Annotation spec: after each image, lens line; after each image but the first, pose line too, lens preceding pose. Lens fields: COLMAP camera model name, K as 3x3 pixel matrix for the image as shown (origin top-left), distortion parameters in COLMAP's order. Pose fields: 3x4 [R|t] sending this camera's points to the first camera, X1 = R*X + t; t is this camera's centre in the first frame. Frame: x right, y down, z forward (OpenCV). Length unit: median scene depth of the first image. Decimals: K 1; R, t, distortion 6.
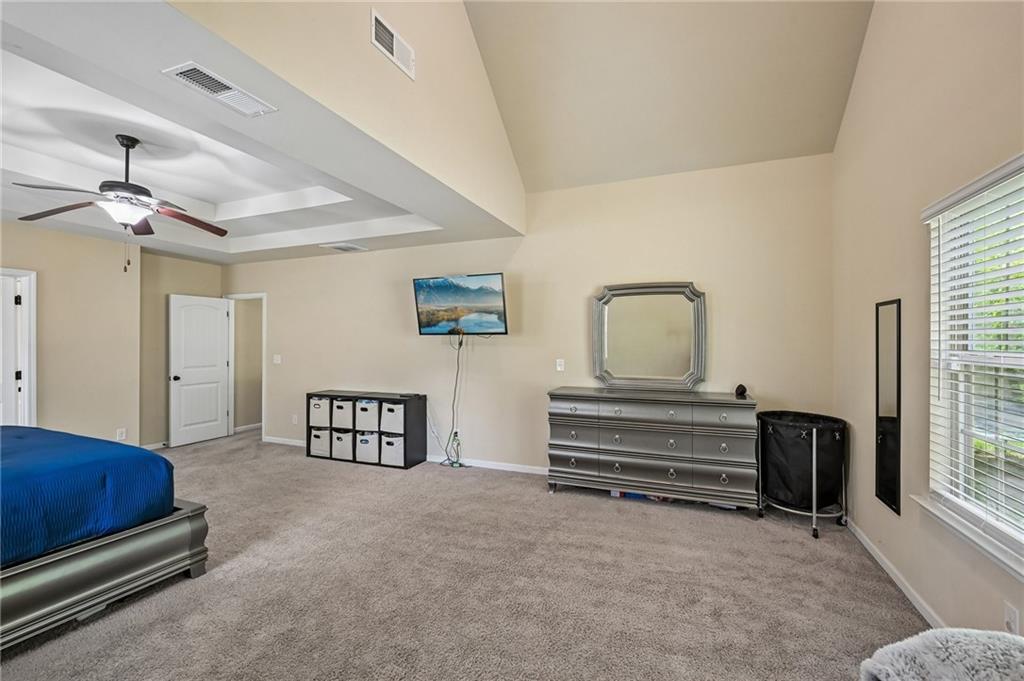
lens RADIAL K [[437.9, 0, 513.9], [0, 437.9, 341.2], [0, 0, 1]] dist [-0.001758, -0.000047]
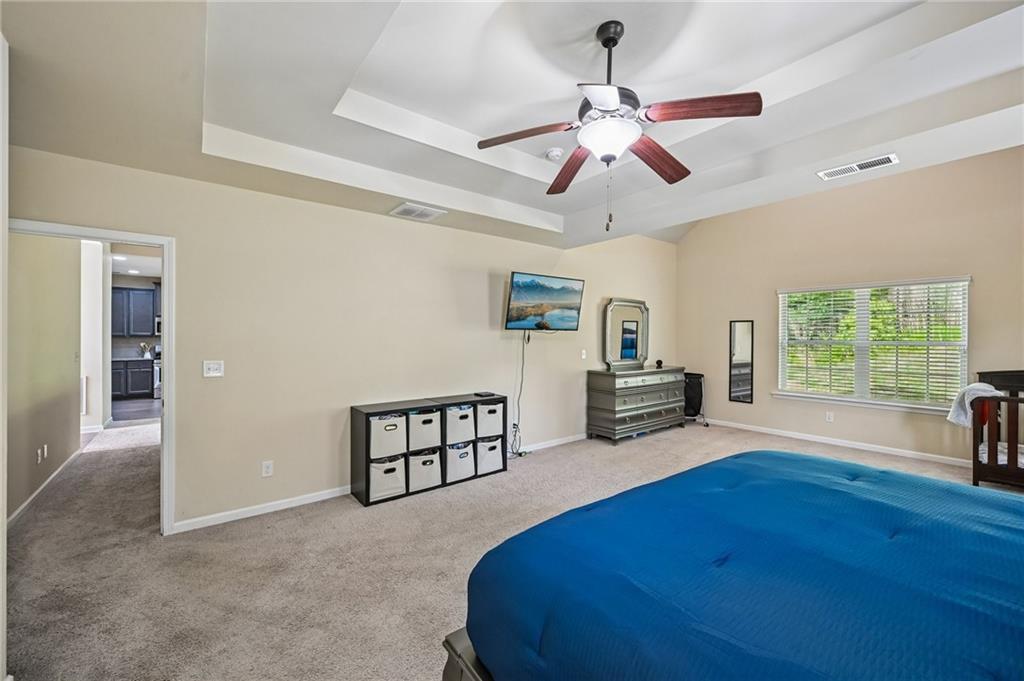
lens RADIAL K [[405.8, 0, 516.9], [0, 405.8, 339.2], [0, 0, 1]] dist [-0.001129, 0.000323]
pose [[0.487723, -0.000868, 0.872998, -1.040638], [-0.001202, 0.999998, 0.001666, 0.007428], [-0.872997, -0.001862, 0.487721, 0.574588]]
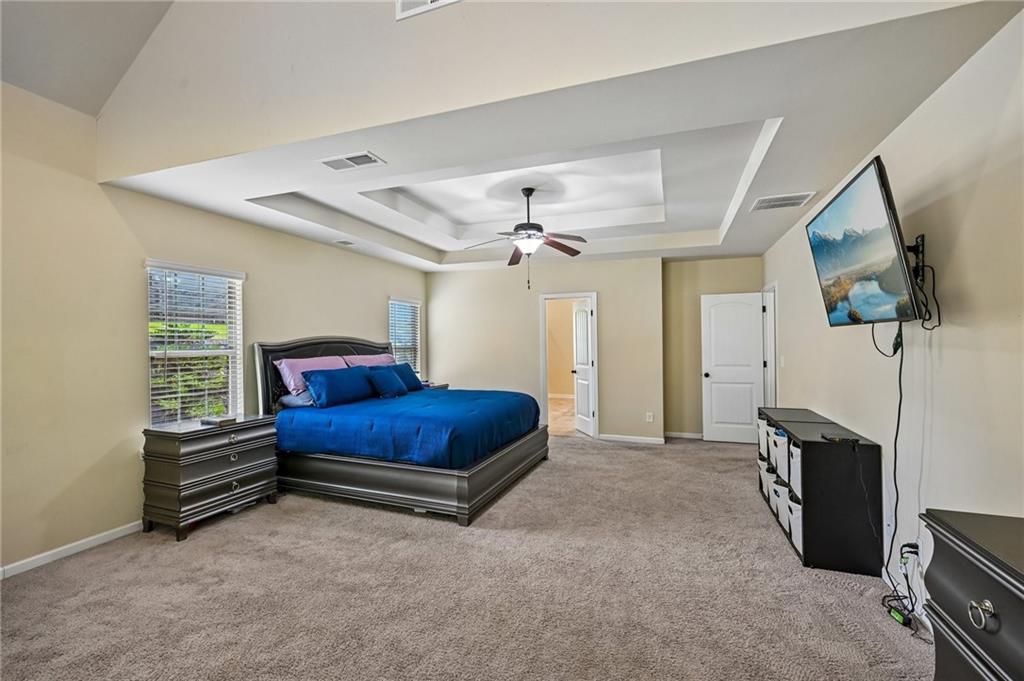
lens RADIAL K [[437.9, 0, 511.3], [0, 437.9, 339.3], [0, 0, 1]] dist [-0.001758, -0.000047]
pose [[0.038393, -0.000388, -0.999263, 0.319237], [0.005651, 0.999984, -0.000171, -0.003788], [0.999247, -0.005641, 0.038394, 0.621630]]
